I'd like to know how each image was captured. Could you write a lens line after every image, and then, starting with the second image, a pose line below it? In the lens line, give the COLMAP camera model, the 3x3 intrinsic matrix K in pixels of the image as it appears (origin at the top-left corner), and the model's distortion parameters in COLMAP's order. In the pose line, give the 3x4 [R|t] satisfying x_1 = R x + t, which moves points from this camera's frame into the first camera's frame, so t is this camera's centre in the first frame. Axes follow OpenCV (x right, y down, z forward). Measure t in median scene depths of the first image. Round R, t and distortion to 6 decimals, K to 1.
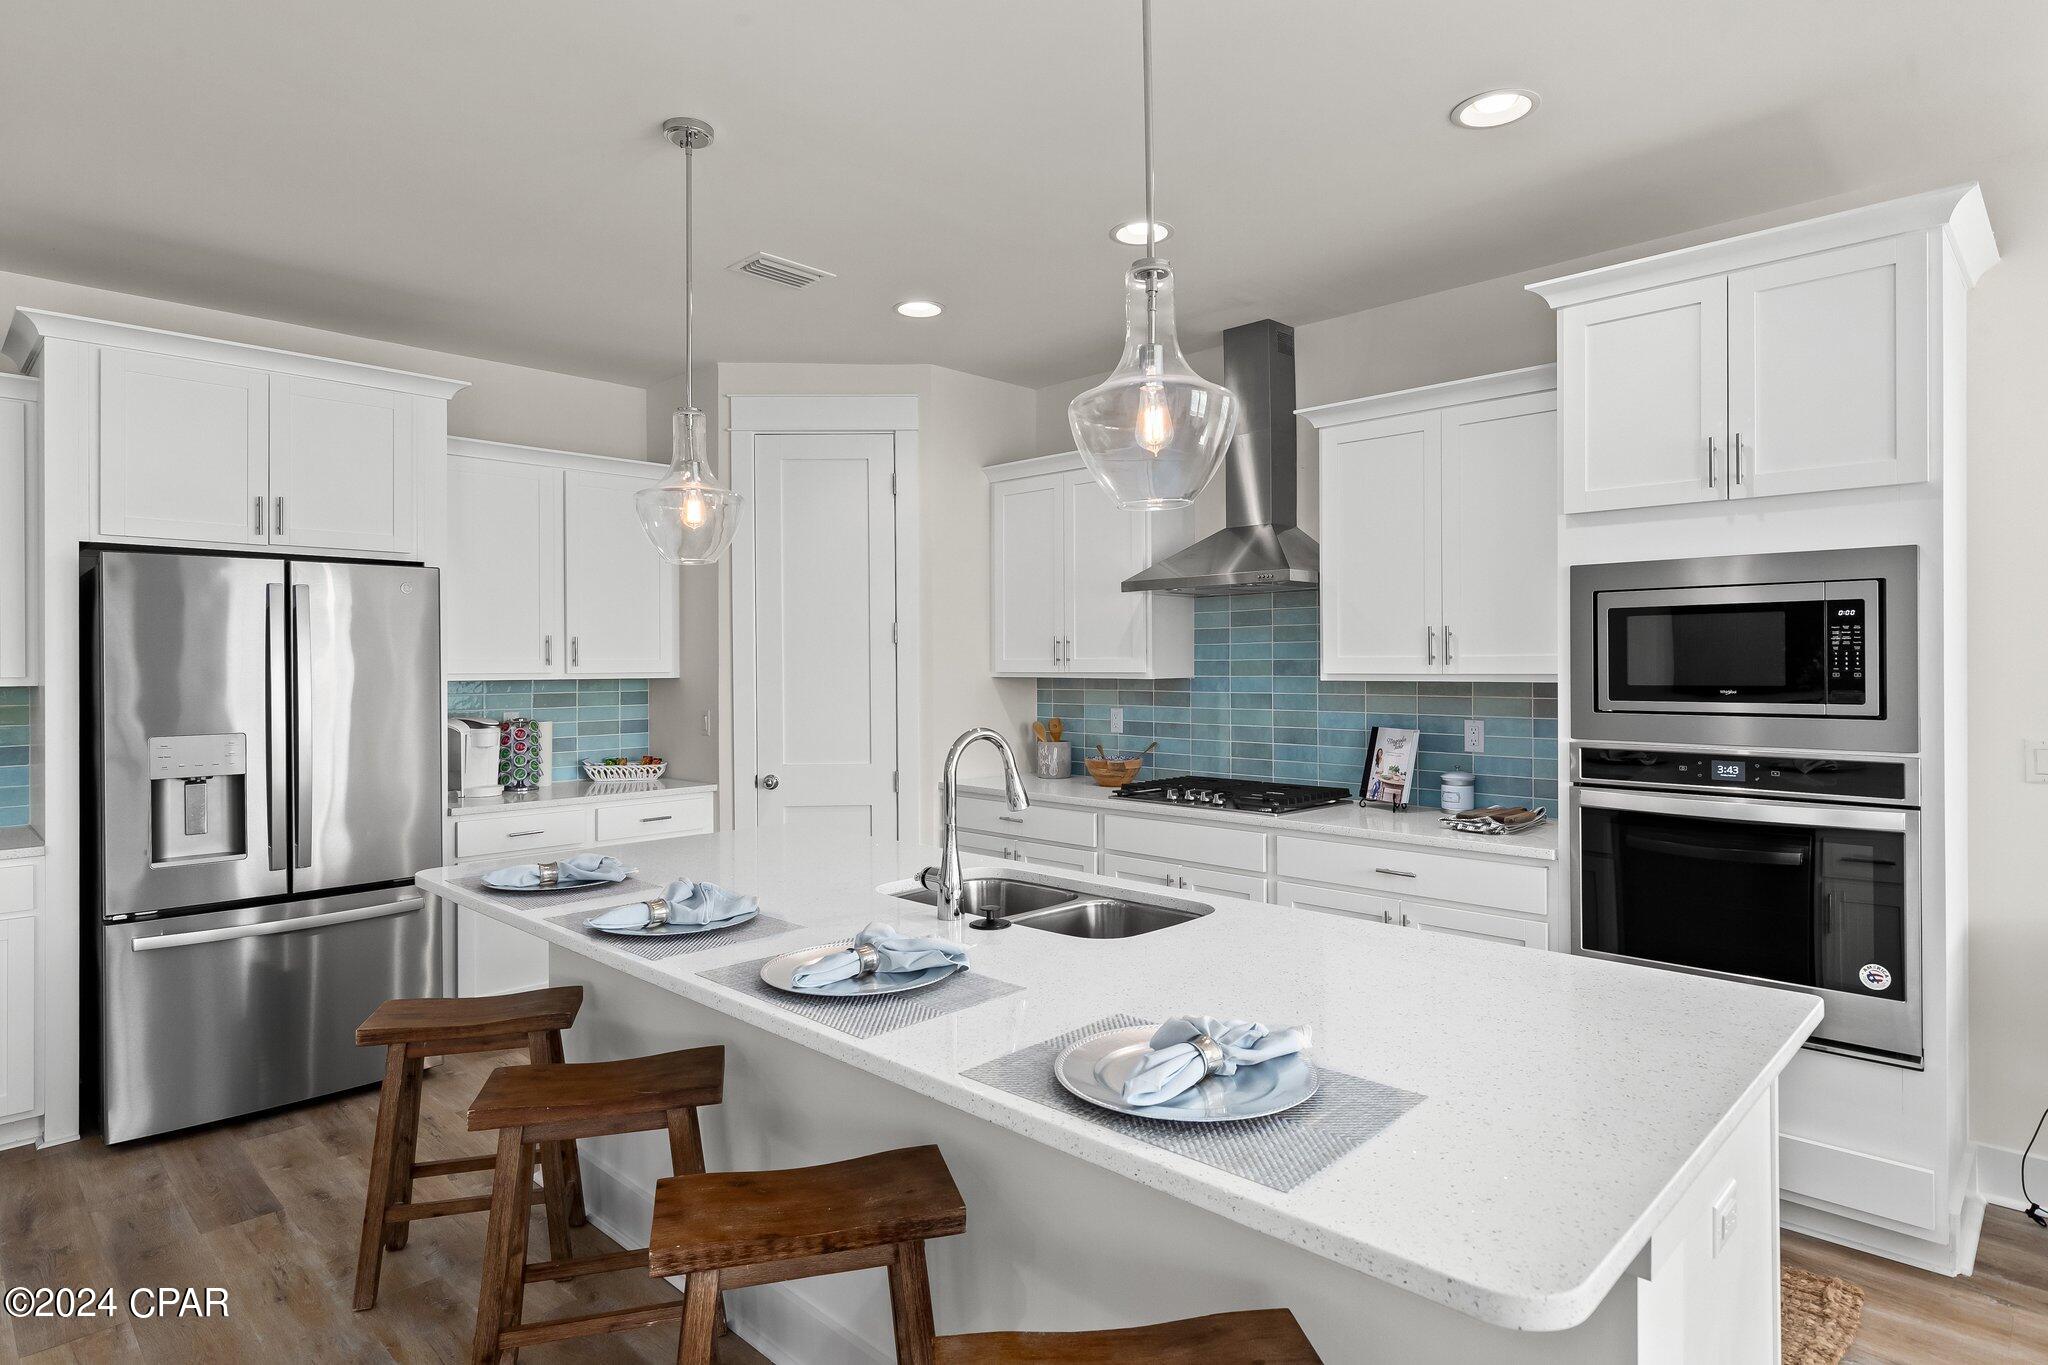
lens RADIAL K [[1132.9, 0, 1022.7], [0, 1132.9, 666.0], [0, 0, 1]] dist [0.005551, -0.000340]
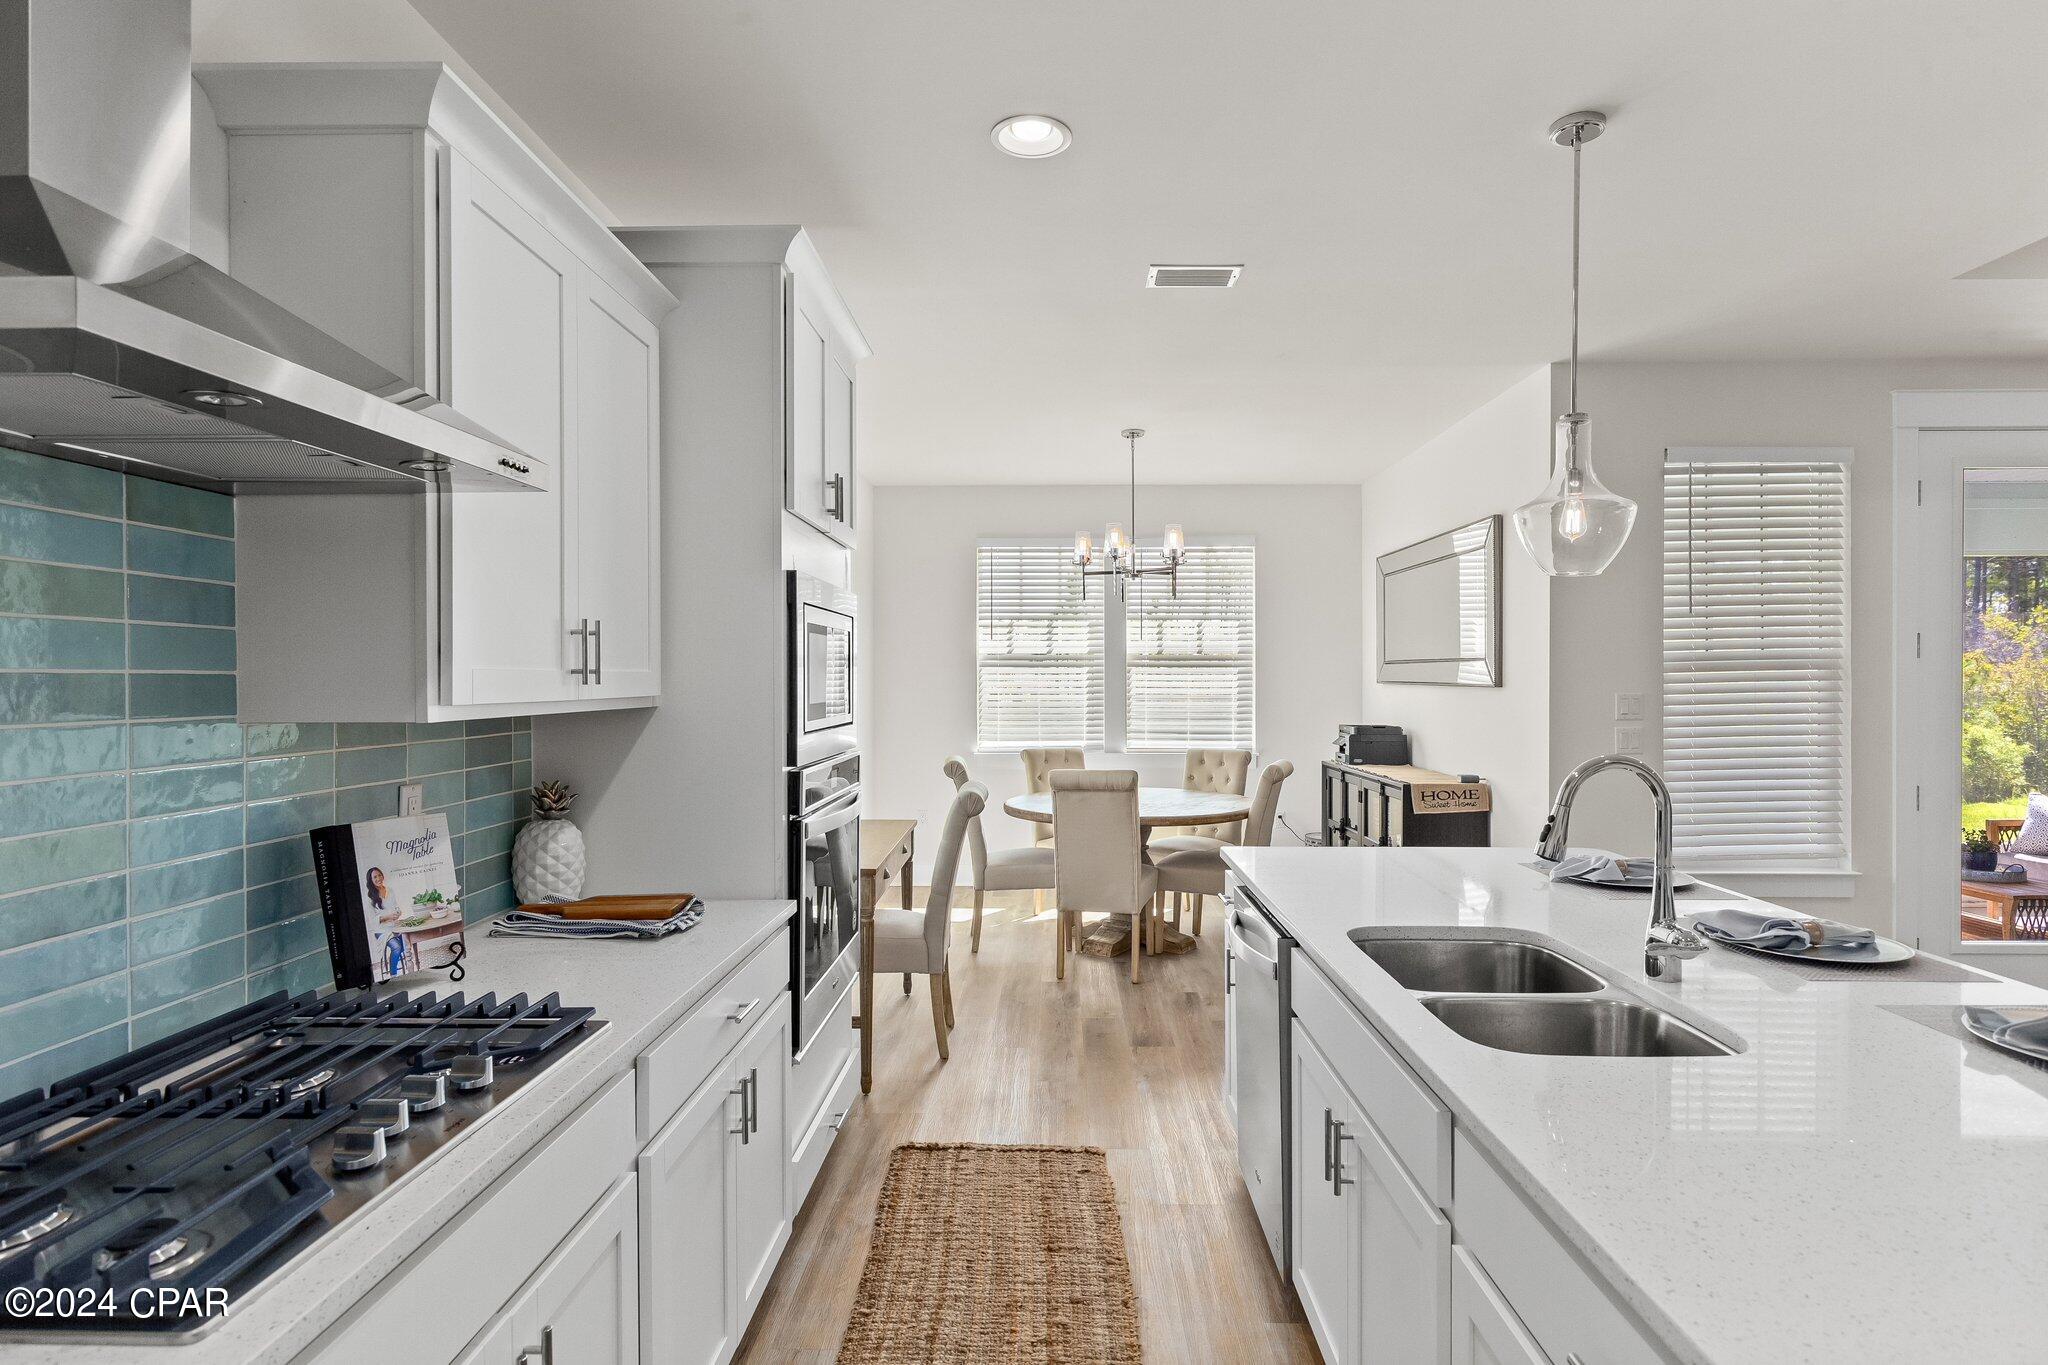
lens RADIAL K [[1072.5, 0, 1021.6], [0, 1072.5, 685.1], [0, 0, 1]] dist [0.001540, -0.000165]
pose [[-0.674290, 0.003430, 0.738459, -0.194089], [0.007608, 0.999968, 0.002303, -0.001451], [-0.738428, 0.007171, -0.674295, 1.129861]]
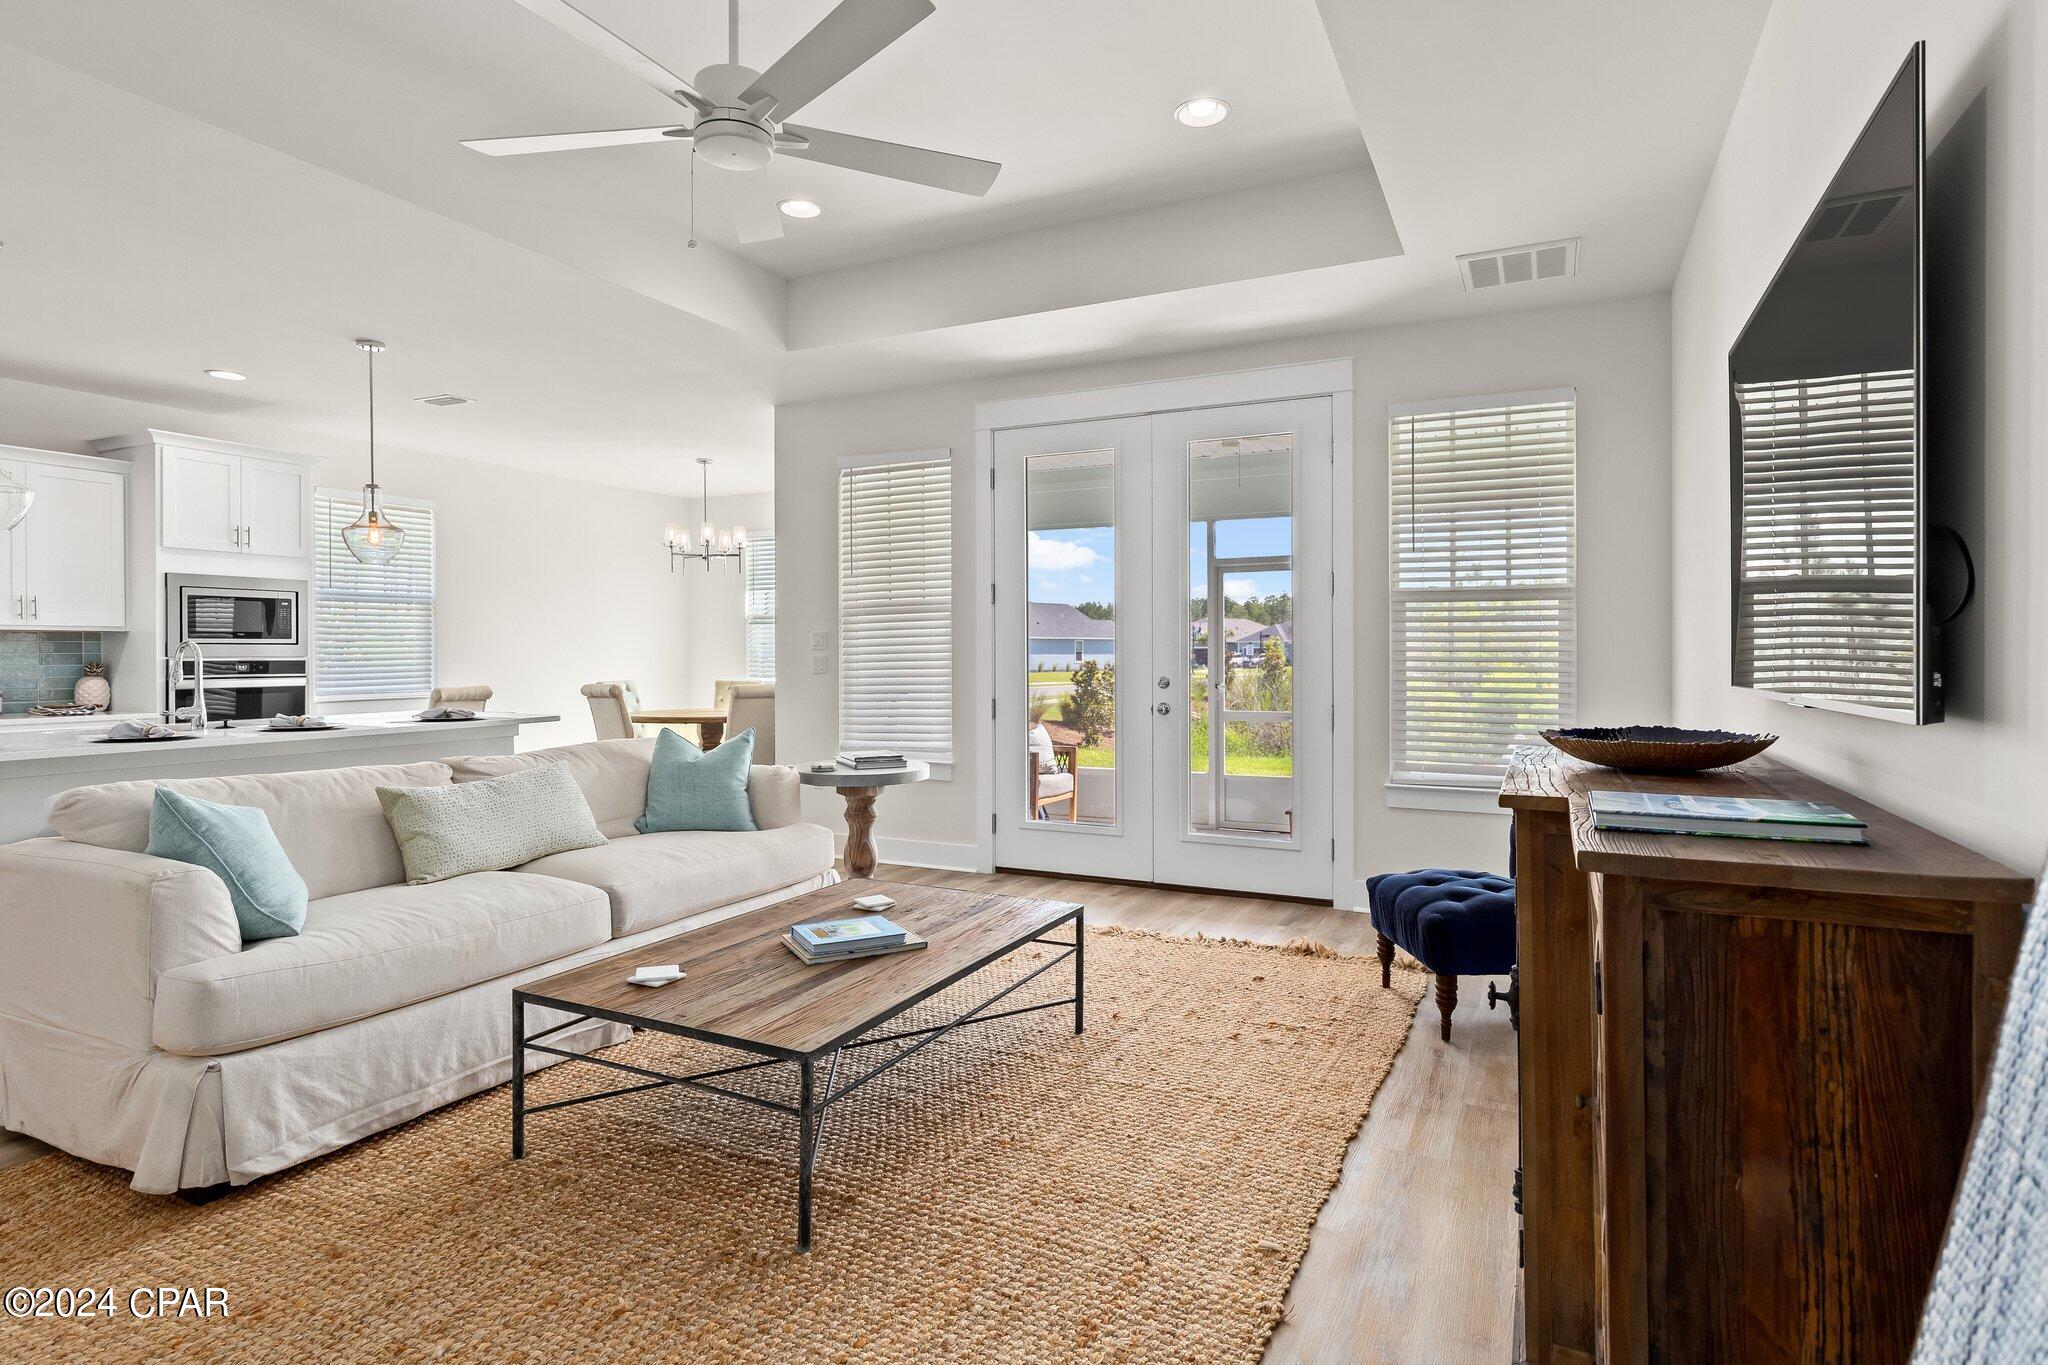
lens RADIAL K [[1072.5, 0, 1007.3], [0, 1072.5, 661.2], [0, 0, 1]] dist [0.001540, -0.000165]
pose [[-0.295037, -0.000095, 0.955486, -1.421140], [0.003413, 0.999994, 0.001153, 0.058681], [-0.955480, 0.003601, -0.295034, 0.097836]]
